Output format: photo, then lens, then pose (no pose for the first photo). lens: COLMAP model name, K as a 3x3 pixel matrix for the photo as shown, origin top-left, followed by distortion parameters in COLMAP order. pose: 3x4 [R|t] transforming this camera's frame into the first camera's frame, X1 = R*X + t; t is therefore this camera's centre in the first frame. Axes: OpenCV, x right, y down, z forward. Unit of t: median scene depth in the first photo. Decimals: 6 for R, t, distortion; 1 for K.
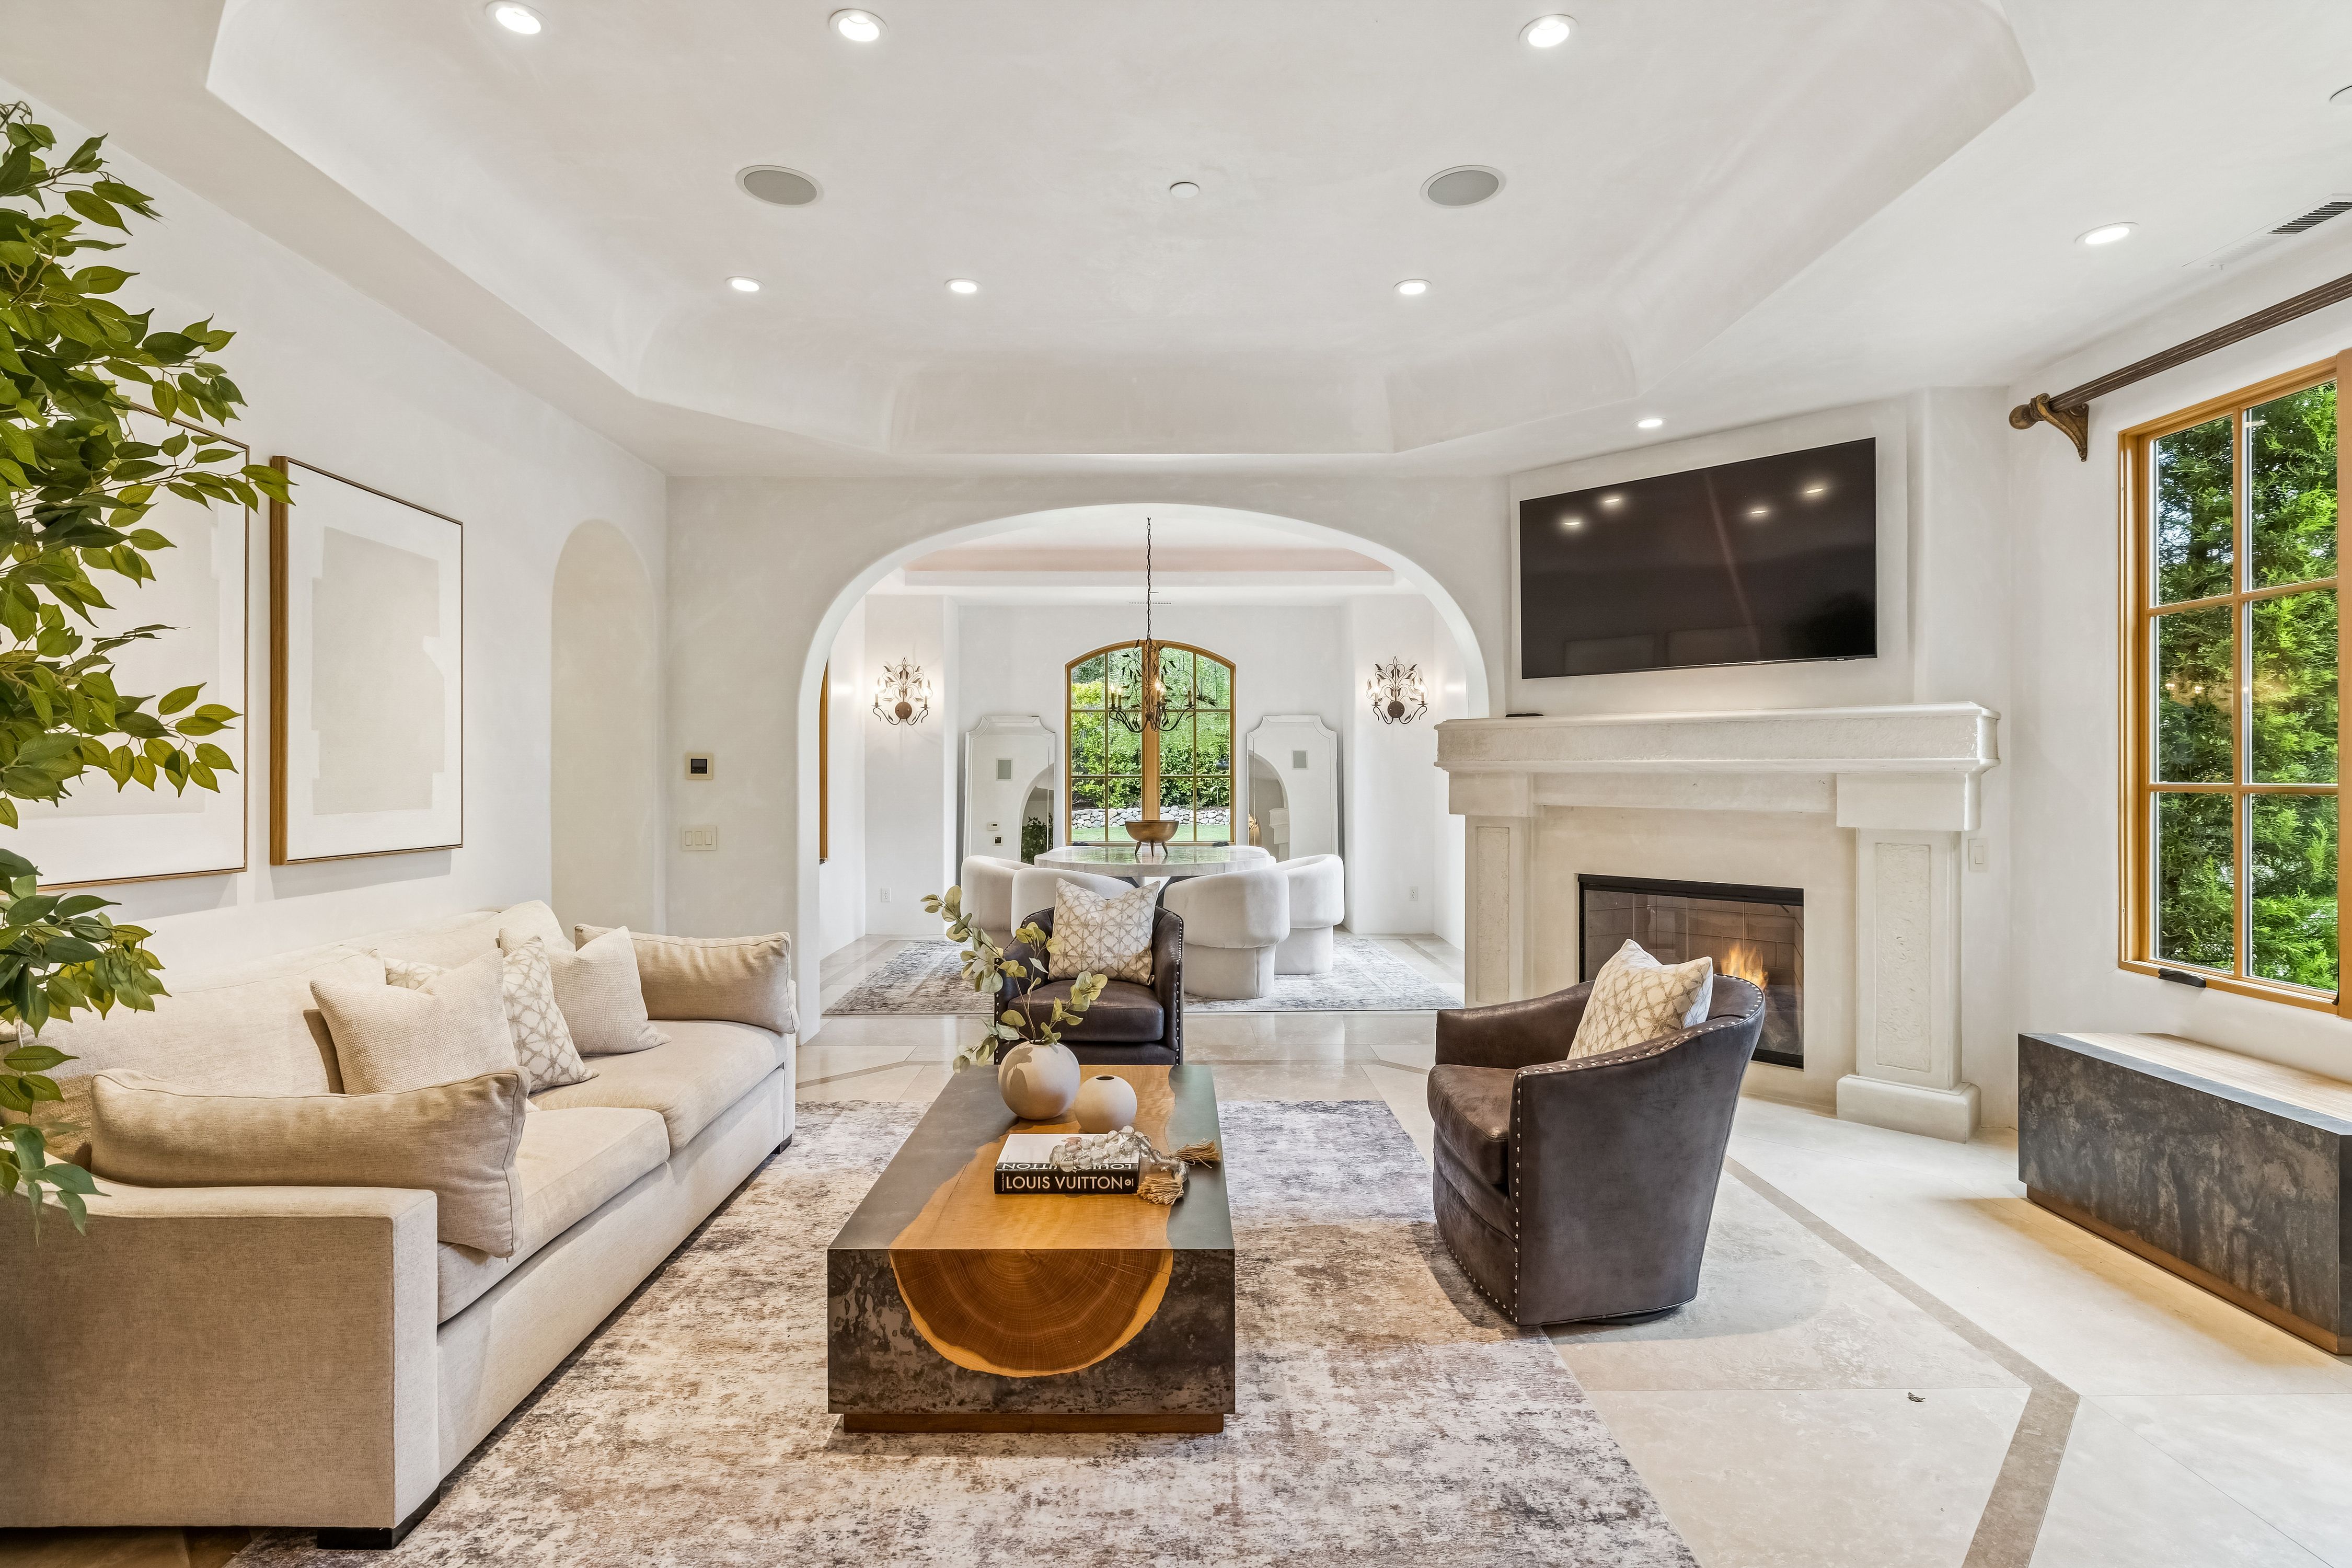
lens RADIAL K [[1140.3, 0, 1169.4], [0, 1140.3, 770.5], [0, 0, 1]] dist [-0.005555, 0.001922]
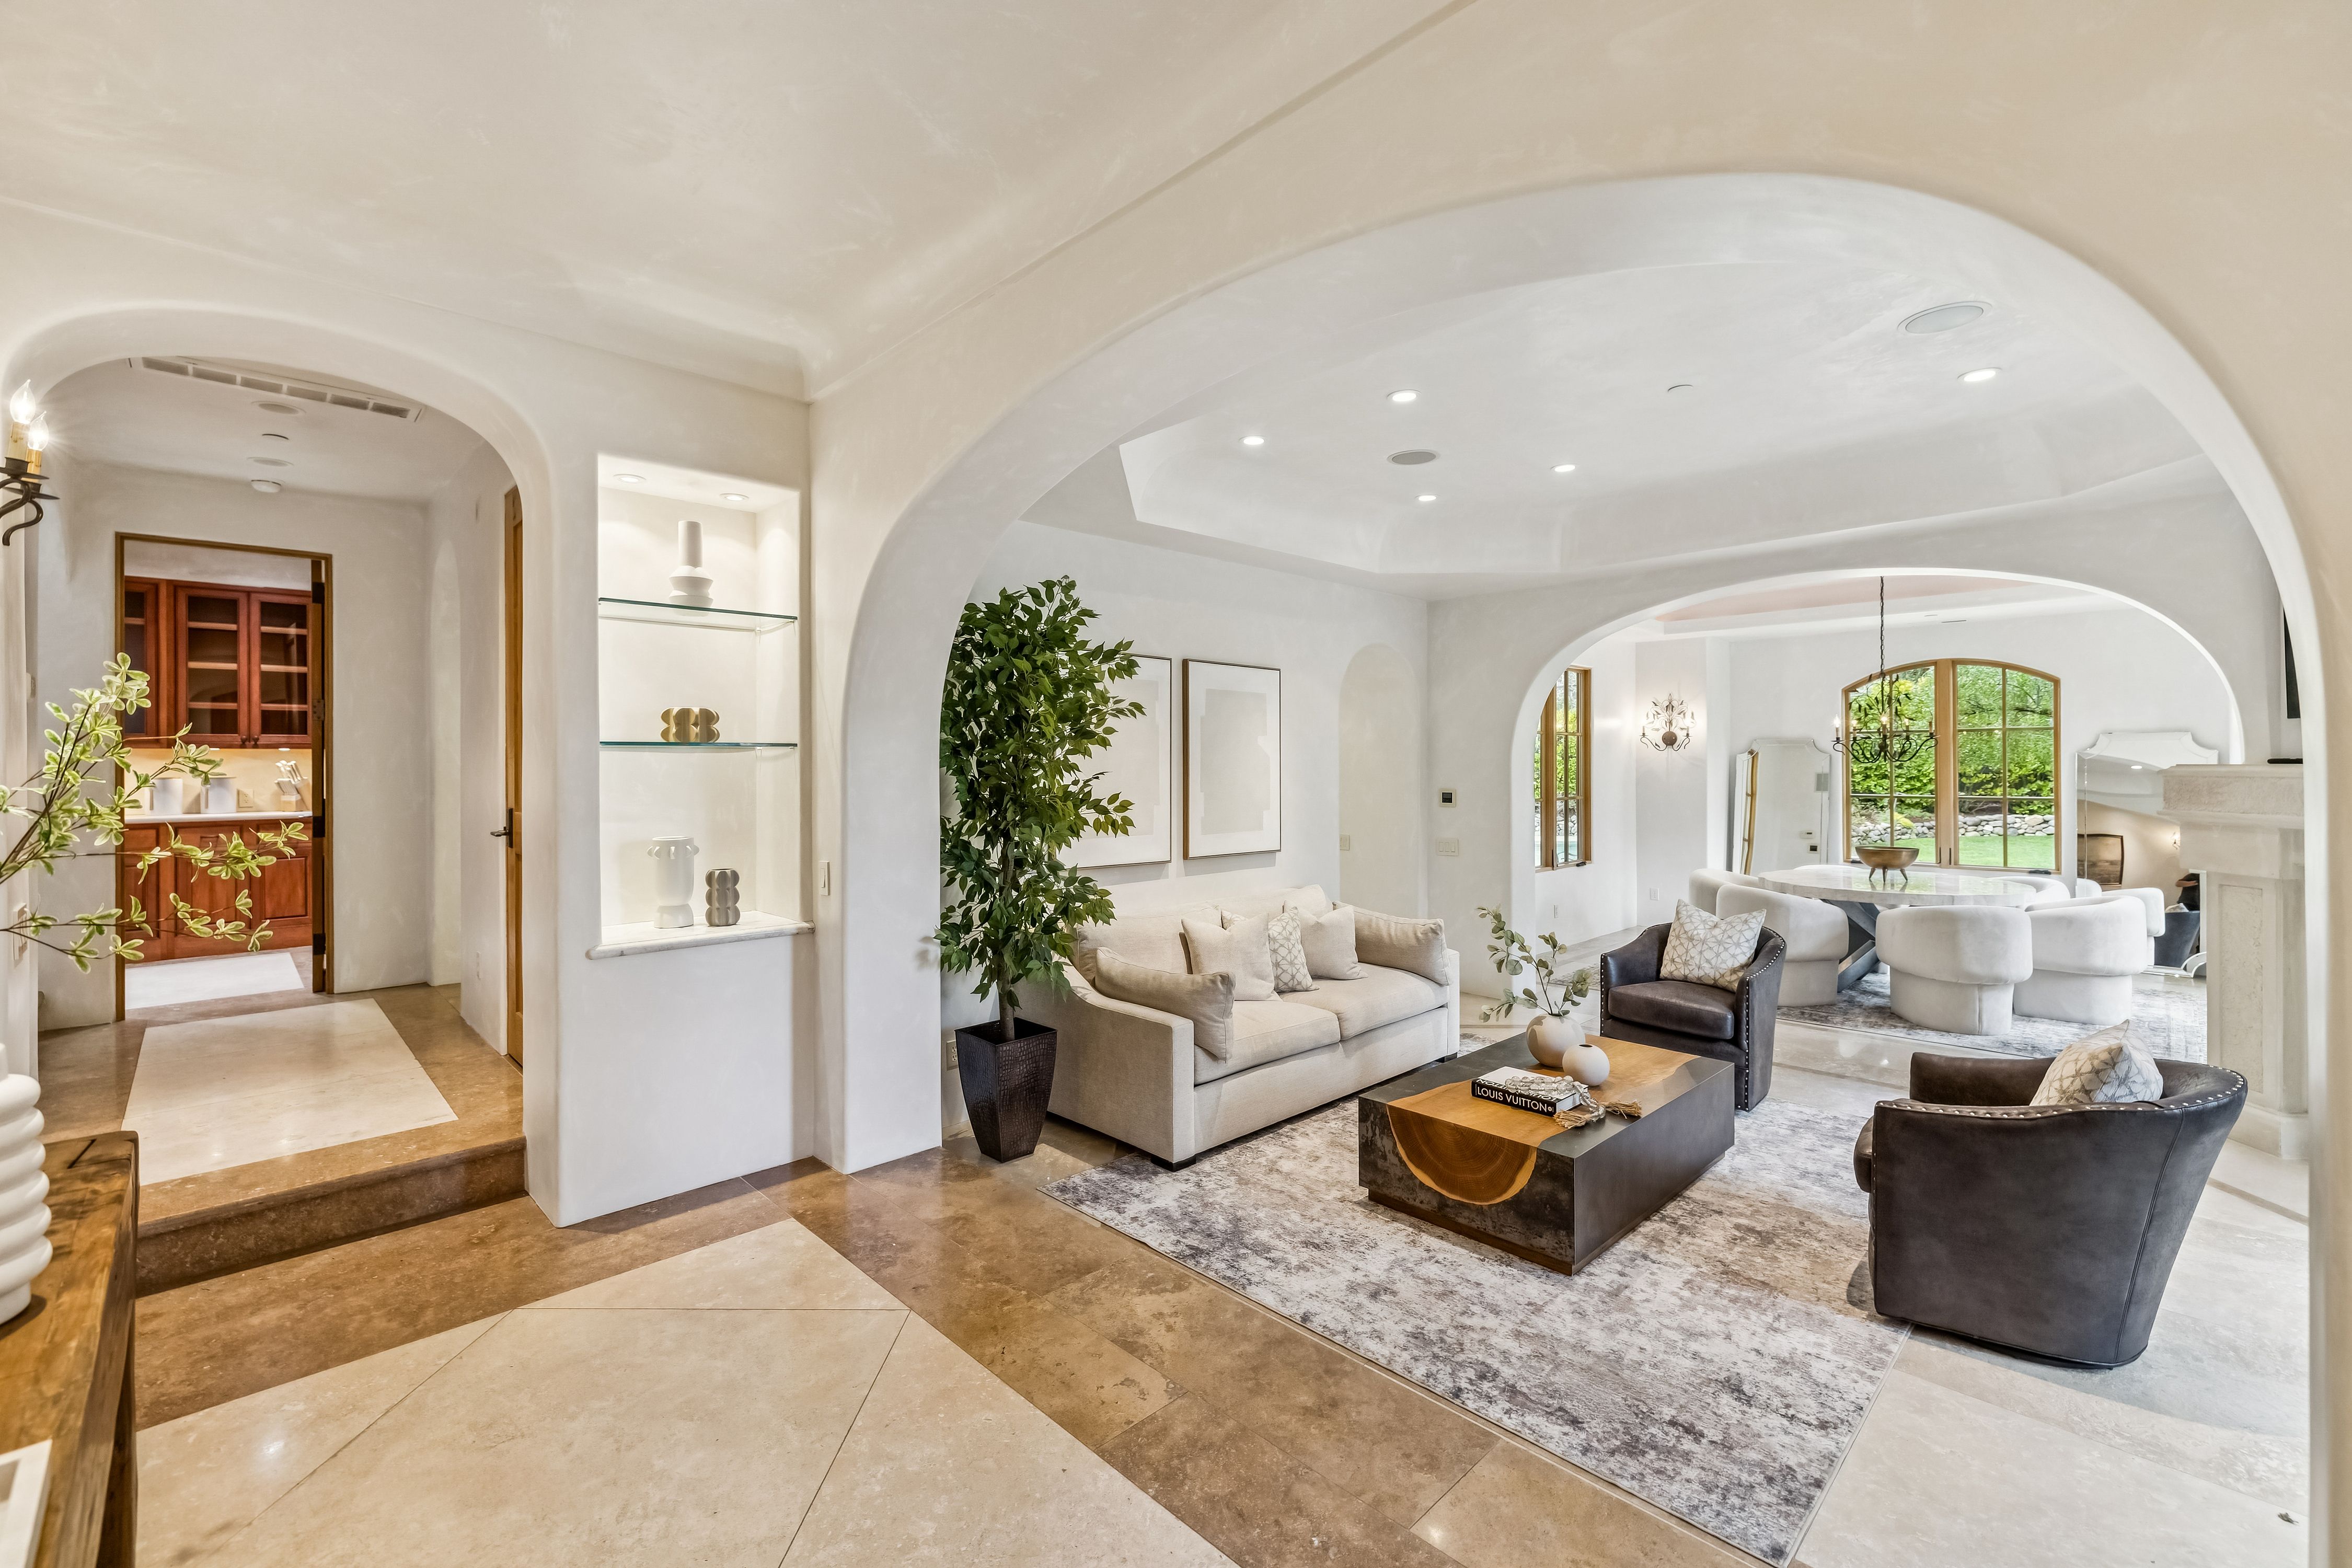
lens RADIAL K [[1001.5, 0, 1174.6], [0, 1001.5, 759.3], [0, 0, 1]] dist [0.000038, -0.000590]
pose [[0.688051, -0.005450, -0.725642, 0.559252], [0.004103, 0.999985, -0.003620, -0.099828], [0.725650, -0.000487, 0.688063, -0.275228]]
